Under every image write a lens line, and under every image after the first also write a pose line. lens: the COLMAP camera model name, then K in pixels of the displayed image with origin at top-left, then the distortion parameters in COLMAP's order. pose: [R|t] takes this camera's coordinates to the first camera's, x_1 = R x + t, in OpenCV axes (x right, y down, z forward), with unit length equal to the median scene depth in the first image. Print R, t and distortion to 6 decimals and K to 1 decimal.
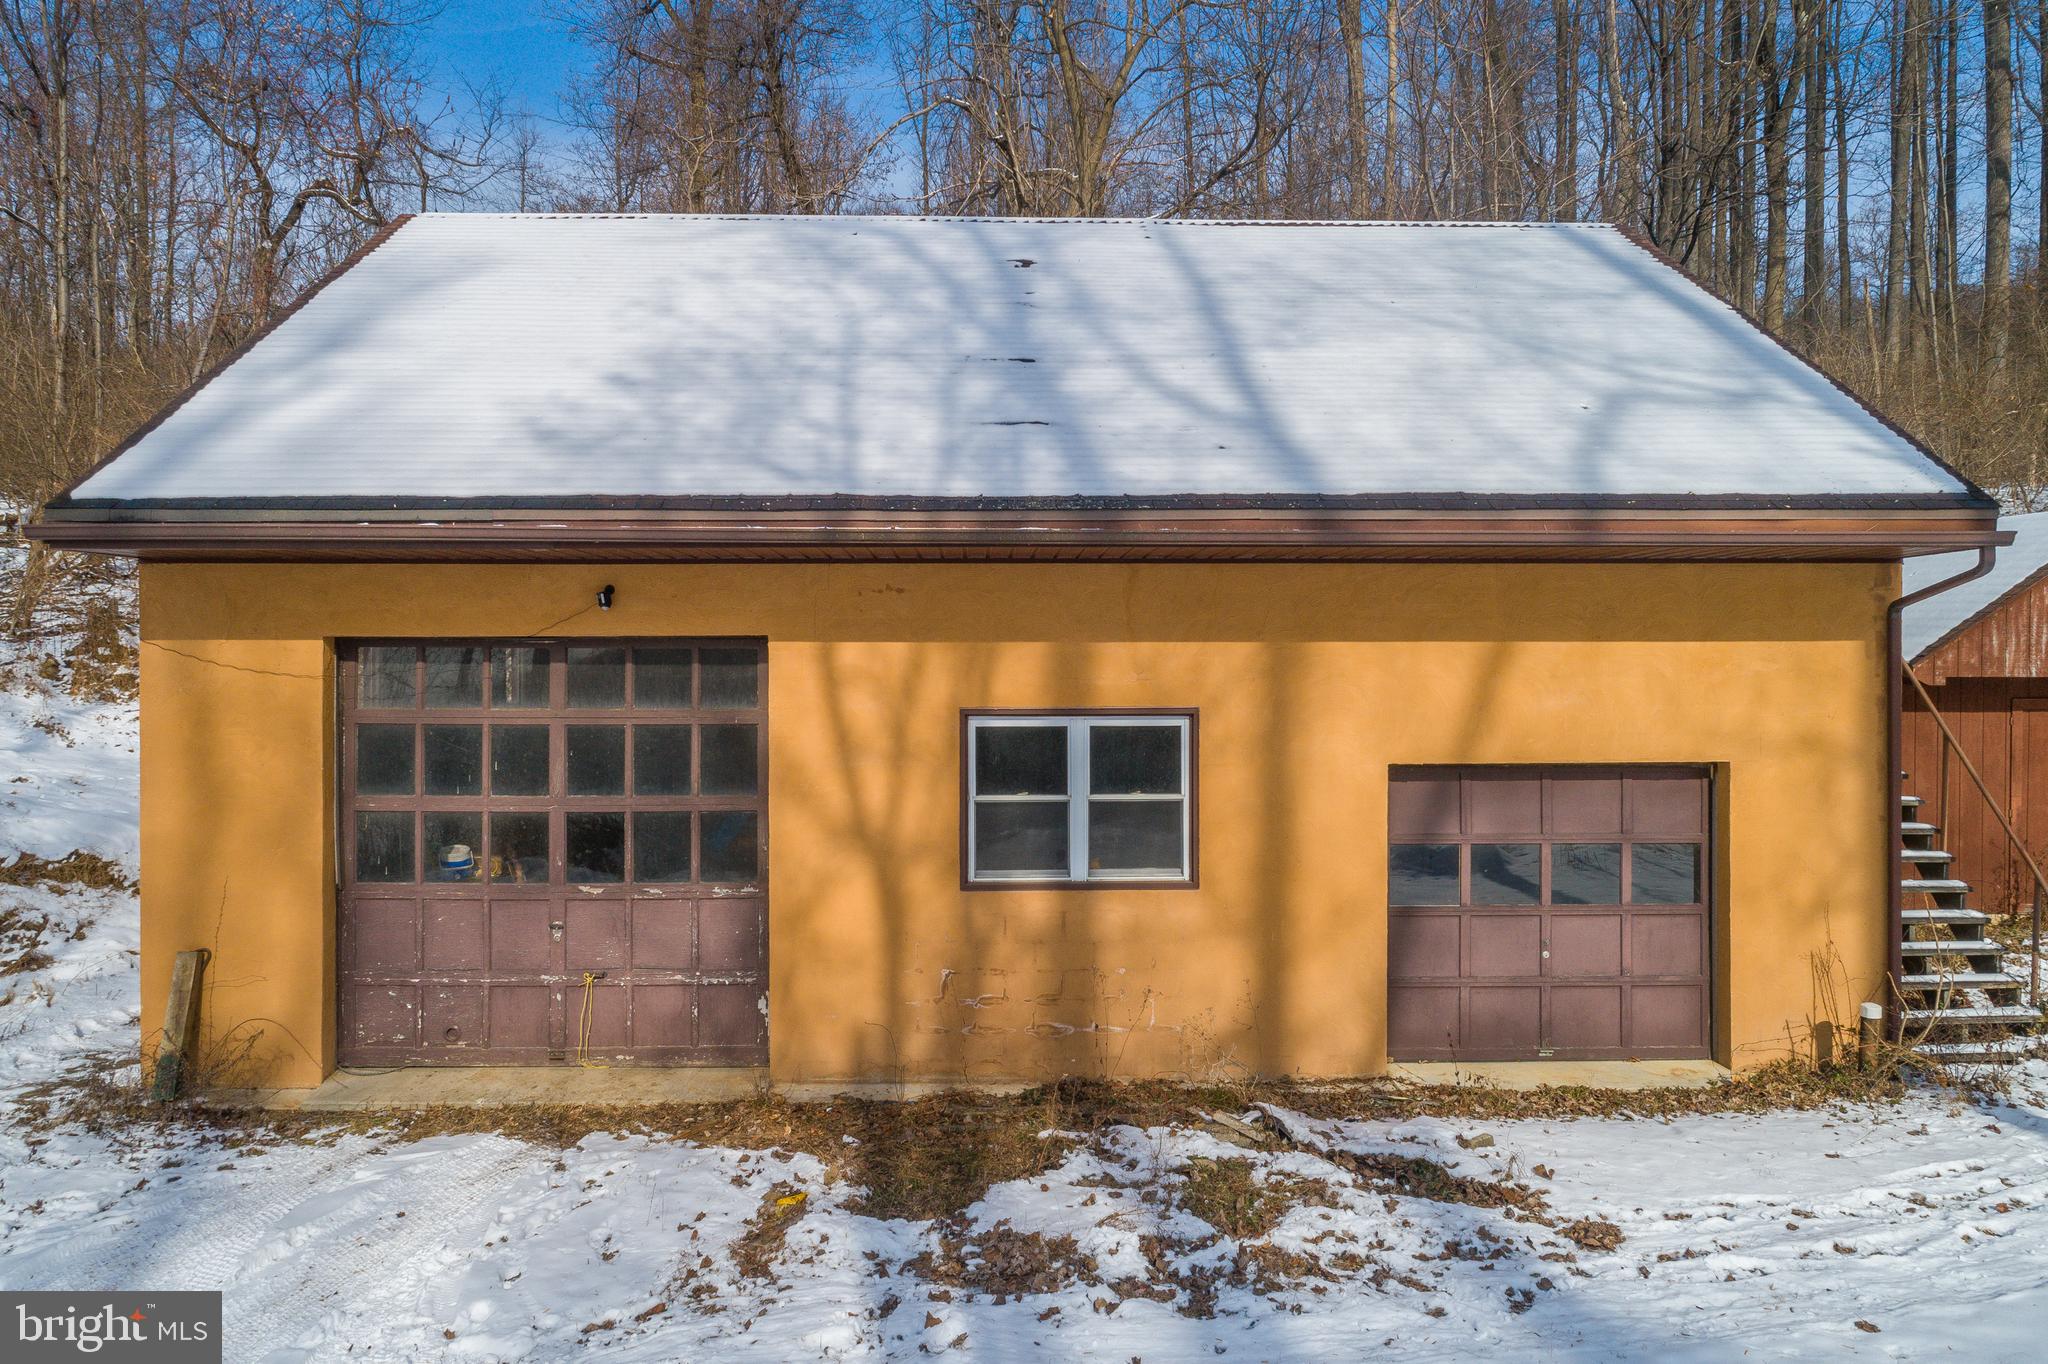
lens RADIAL K [[1413.6, 0, 972.2], [0, 1413.6, 679.1], [0, 0, 1]] dist [-0.001539, 0.001544]
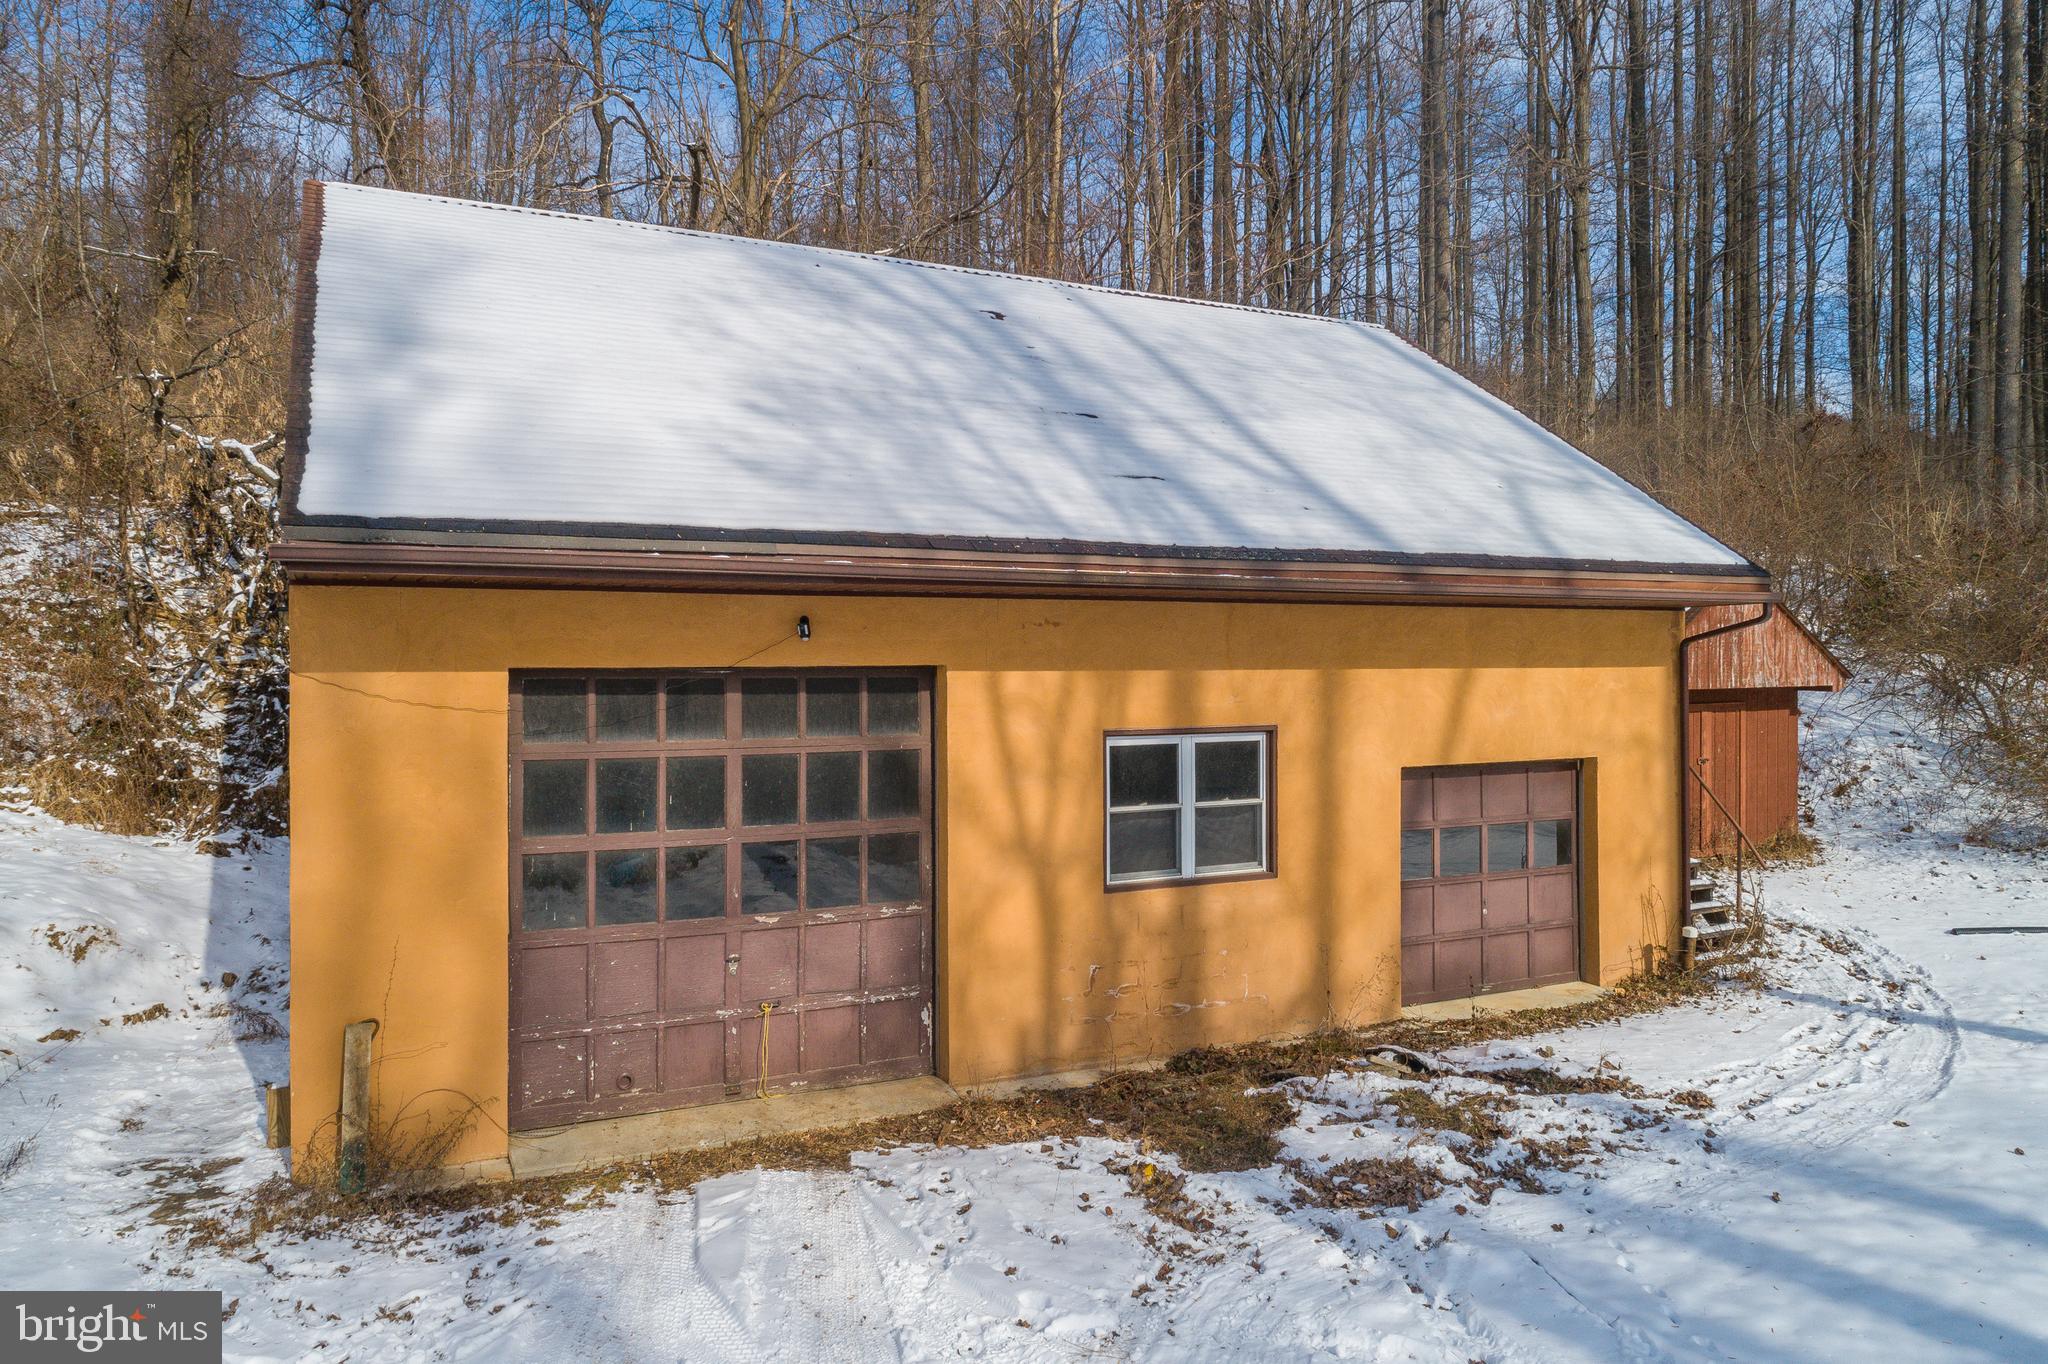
lens RADIAL K [[1435.4, 0, 1024.0], [0, 1435.4, 682.0], [0, 0, 1]] dist [-0.003682, 0.004055]
pose [[0.900743, -0.007783, 0.434283, -0.556720], [0.008237, 0.999966, 0.000835, -0.018832], [-0.434275, 0.002825, 0.900776, 0.006382]]
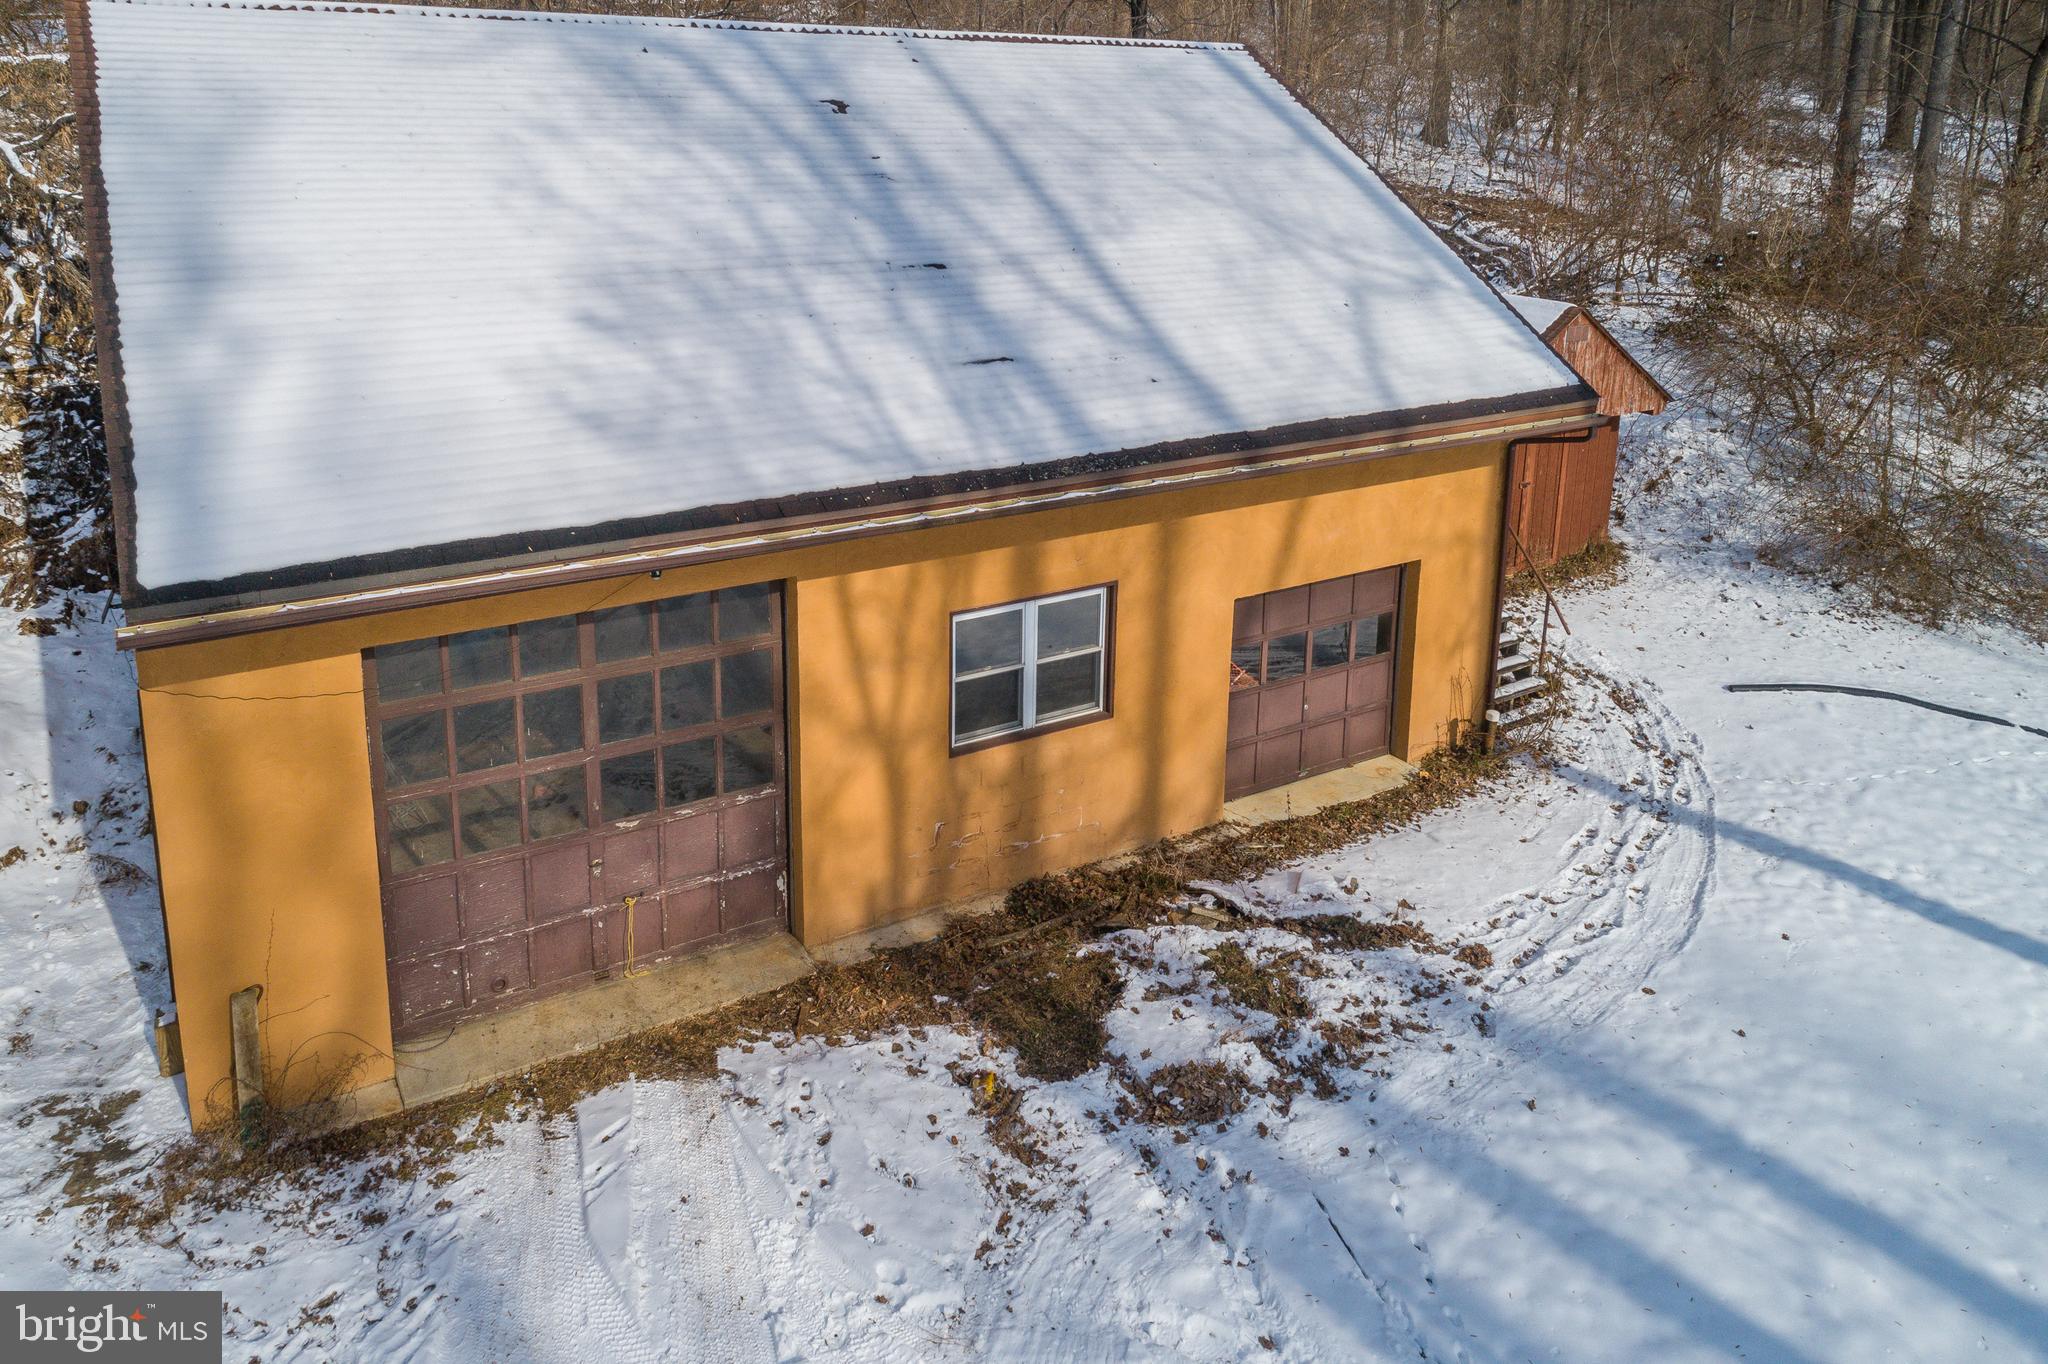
lens RADIAL K [[1481.6, 0, 971.4], [0, 1481.6, 471.2], [0, 0, 1]] dist [-0.003008, 0.003990]
pose [[0.865056, -0.108765, 0.489744, -0.568629], [-0.001655, 0.975591, 0.219587, -0.352751], [-0.501673, -0.190766, 0.843761, -0.000204]]
